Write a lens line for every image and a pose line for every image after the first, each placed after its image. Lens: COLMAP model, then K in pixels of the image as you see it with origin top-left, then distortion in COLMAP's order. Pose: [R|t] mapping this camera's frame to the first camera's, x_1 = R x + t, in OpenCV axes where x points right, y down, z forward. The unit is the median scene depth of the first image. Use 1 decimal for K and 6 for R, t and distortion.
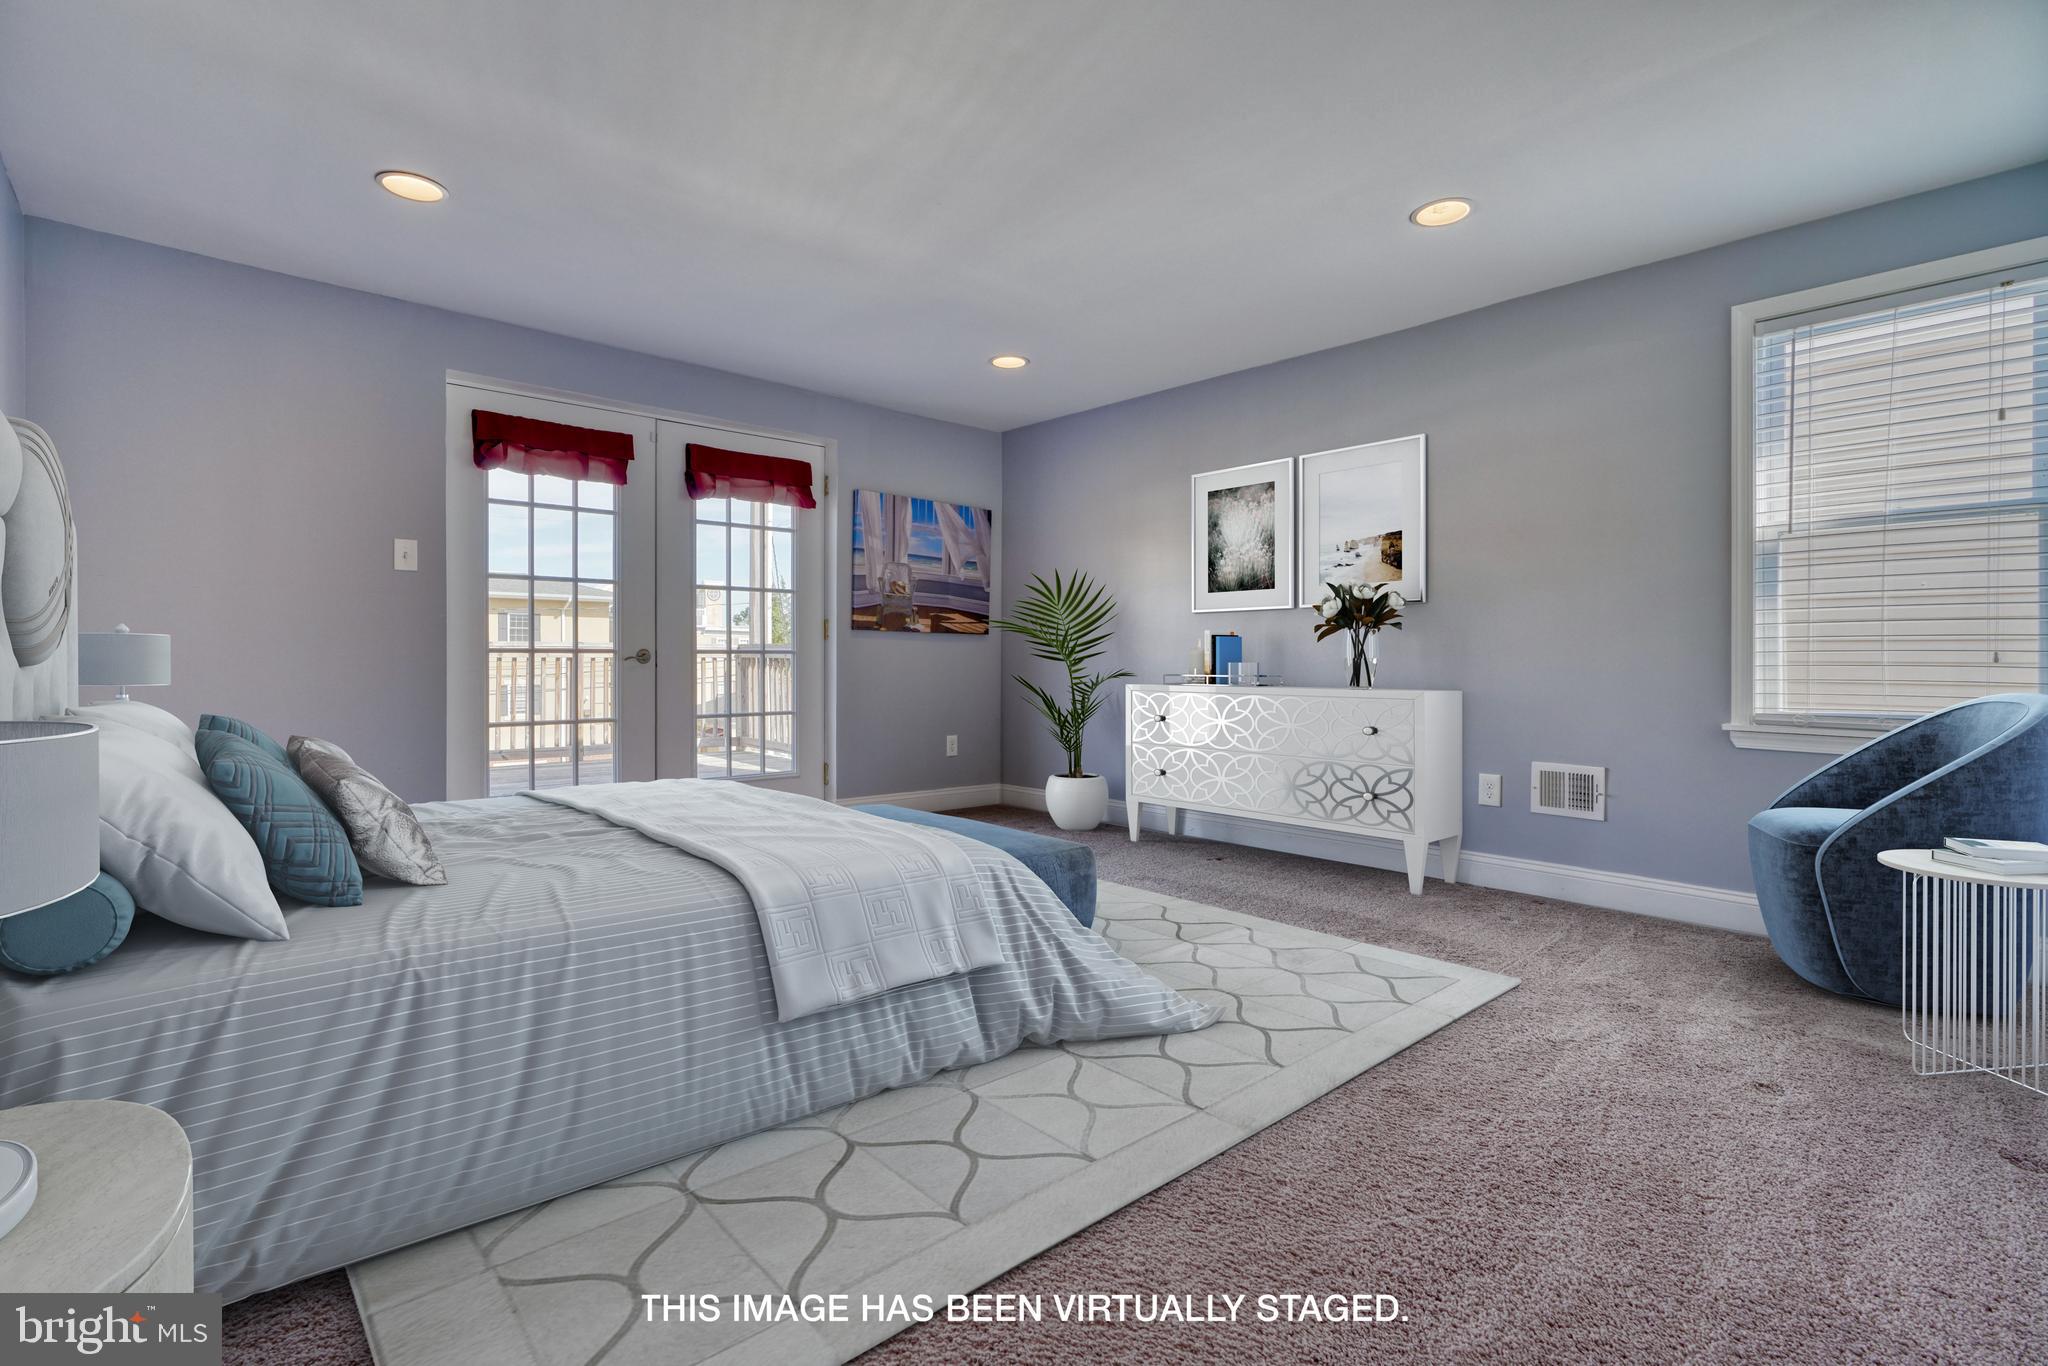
lens RADIAL K [[955.0, 0, 1017.7], [0, 955.0, 676.4], [0, 0, 1]] dist [-0.014076, 0.009116]
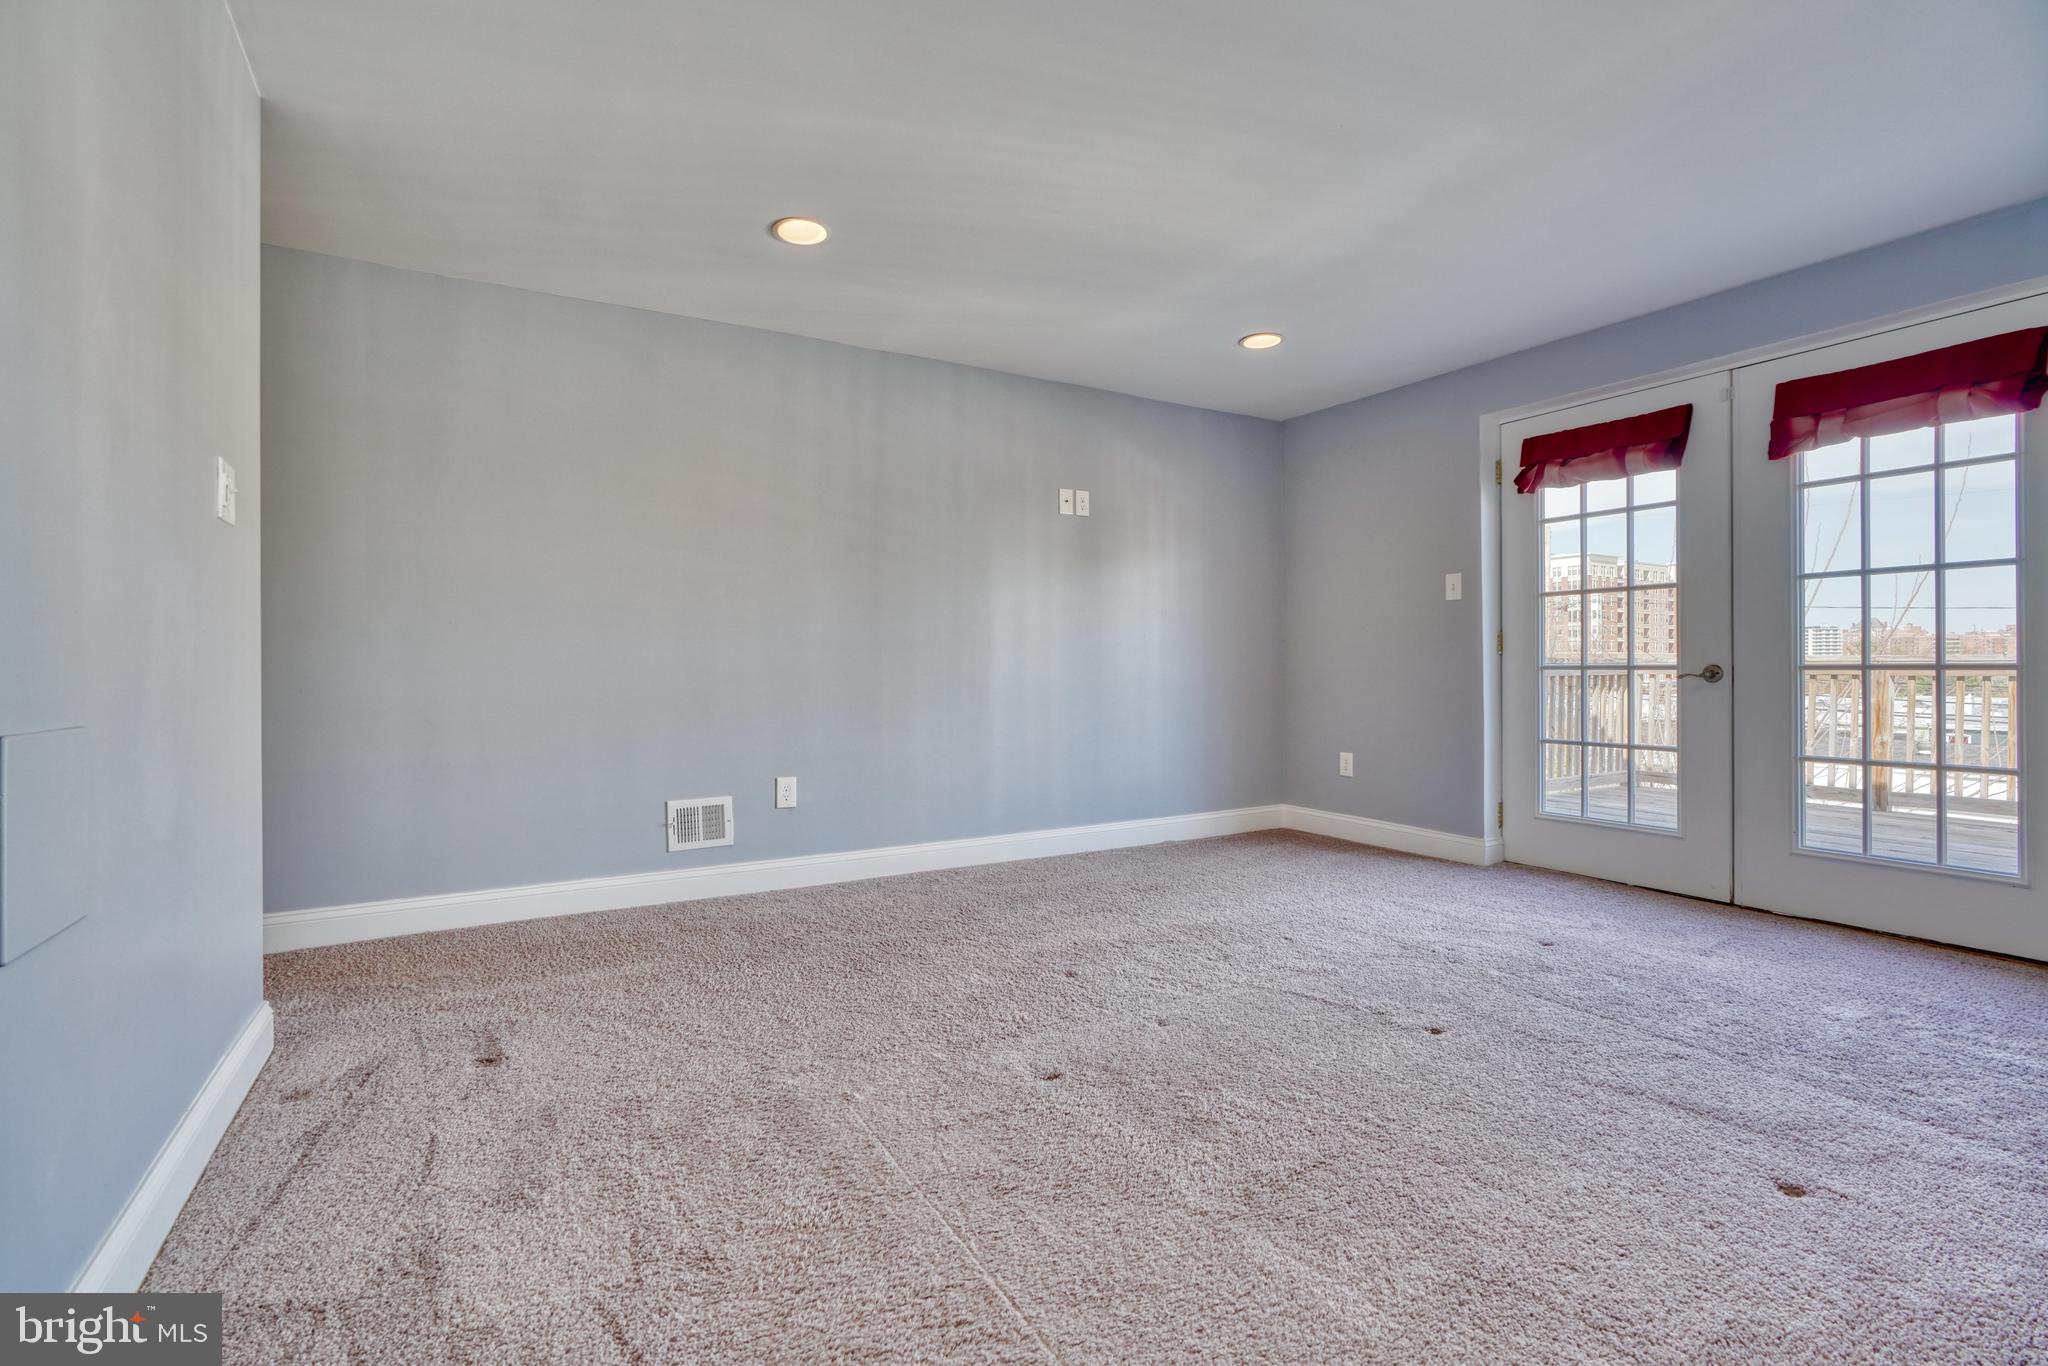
lens RADIAL K [[933.6, 0, 997.5], [0, 933.6, 647.4], [0, 0, 1]] dist [-0.012520, 0.008386]
pose [[-0.191759, -0.028271, -0.981035, 0.492448], [-0.015297, 0.999550, -0.025814, -0.014151], [0.981323, 0.010057, -0.192105, 0.576641]]
